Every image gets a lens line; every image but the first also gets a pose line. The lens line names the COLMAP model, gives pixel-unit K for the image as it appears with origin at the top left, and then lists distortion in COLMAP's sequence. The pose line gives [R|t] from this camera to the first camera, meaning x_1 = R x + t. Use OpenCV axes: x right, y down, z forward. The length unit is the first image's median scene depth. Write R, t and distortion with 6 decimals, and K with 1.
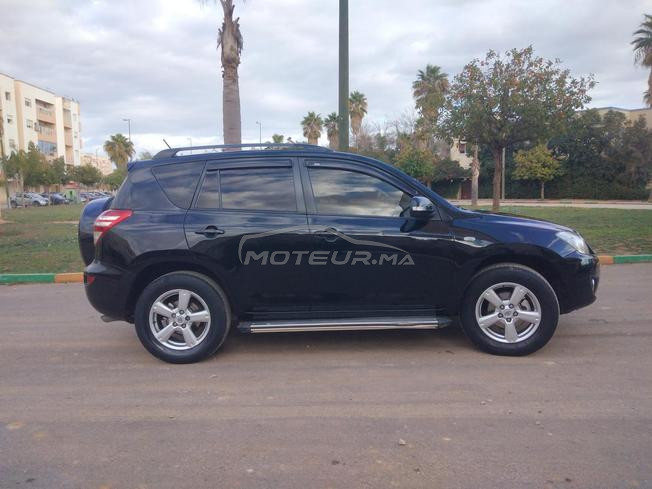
lens RADIAL K [[536.3, 0, 321.3], [0, 536.3, 245.6], [0, 0, 1]] dist [0.006997, -0.014899]
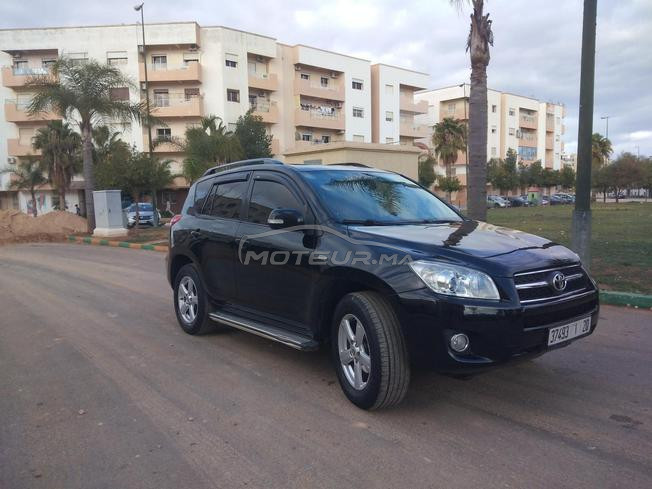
lens RADIAL K [[536.3, 0, 322.6], [0, 536.3, 243.6], [0, 0, 1]] dist [0.006997, -0.014899]
pose [[0.611597, 0.069877, -0.788078, 0.107053], [-0.075197, 0.996717, 0.030018, -0.006849], [0.787588, 0.040902, 0.614843, 0.050649]]
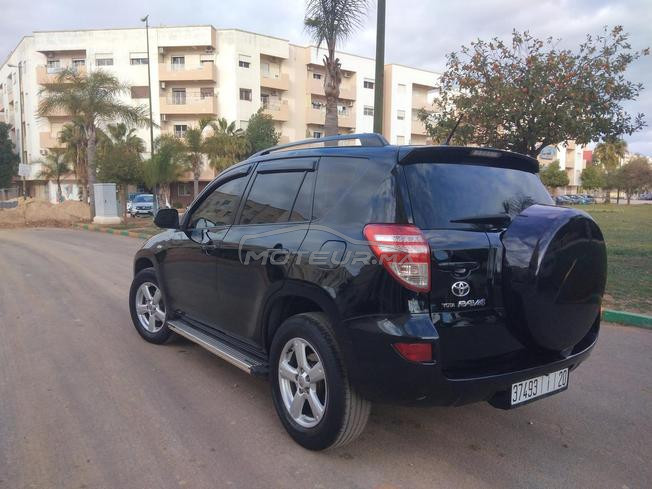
lens RADIAL K [[536.3, 0, 330.1], [0, 536.3, 249.2], [0, 0, 1]] dist [0.006997, -0.014899]
pose [[0.550083, 0.106127, -0.828339, 0.130979], [-0.102507, 0.992972, 0.059147, -0.009024], [0.828795, 0.052375, 0.557096, 0.059655]]
